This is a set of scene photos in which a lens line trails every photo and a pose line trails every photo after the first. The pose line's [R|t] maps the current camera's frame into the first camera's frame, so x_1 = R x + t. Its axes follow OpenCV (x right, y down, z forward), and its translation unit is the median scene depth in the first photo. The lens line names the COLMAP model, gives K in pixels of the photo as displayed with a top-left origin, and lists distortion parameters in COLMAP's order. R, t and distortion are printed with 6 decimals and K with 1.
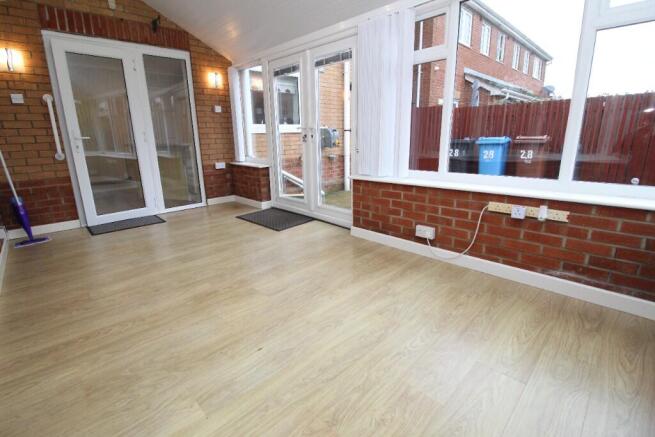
lens RADIAL K [[305.0, 0, 330.5], [0, 305.0, 209.5], [0, 0, 1]] dist [0.000620, -0.000083]
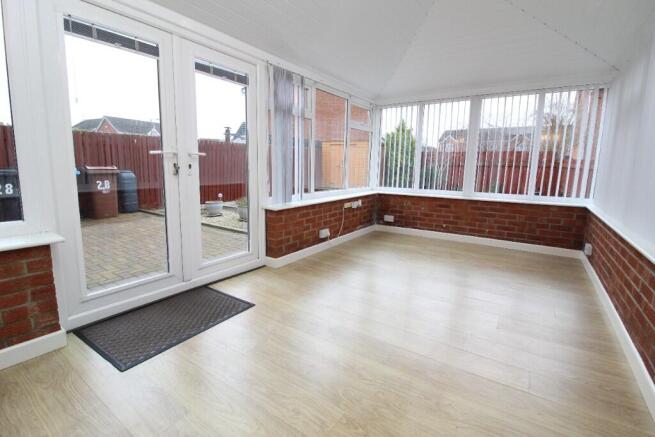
lens RADIAL K [[305.0, 0, 330.5], [0, 305.0, 209.5], [0, 0, 1]] dist [0.000620, -0.000083]
pose [[-0.203766, -0.126116, 0.970863, -0.993336], [0.213977, 0.961955, 0.169869, -0.250763], [-0.955350, 0.242356, -0.169028, 1.073542]]
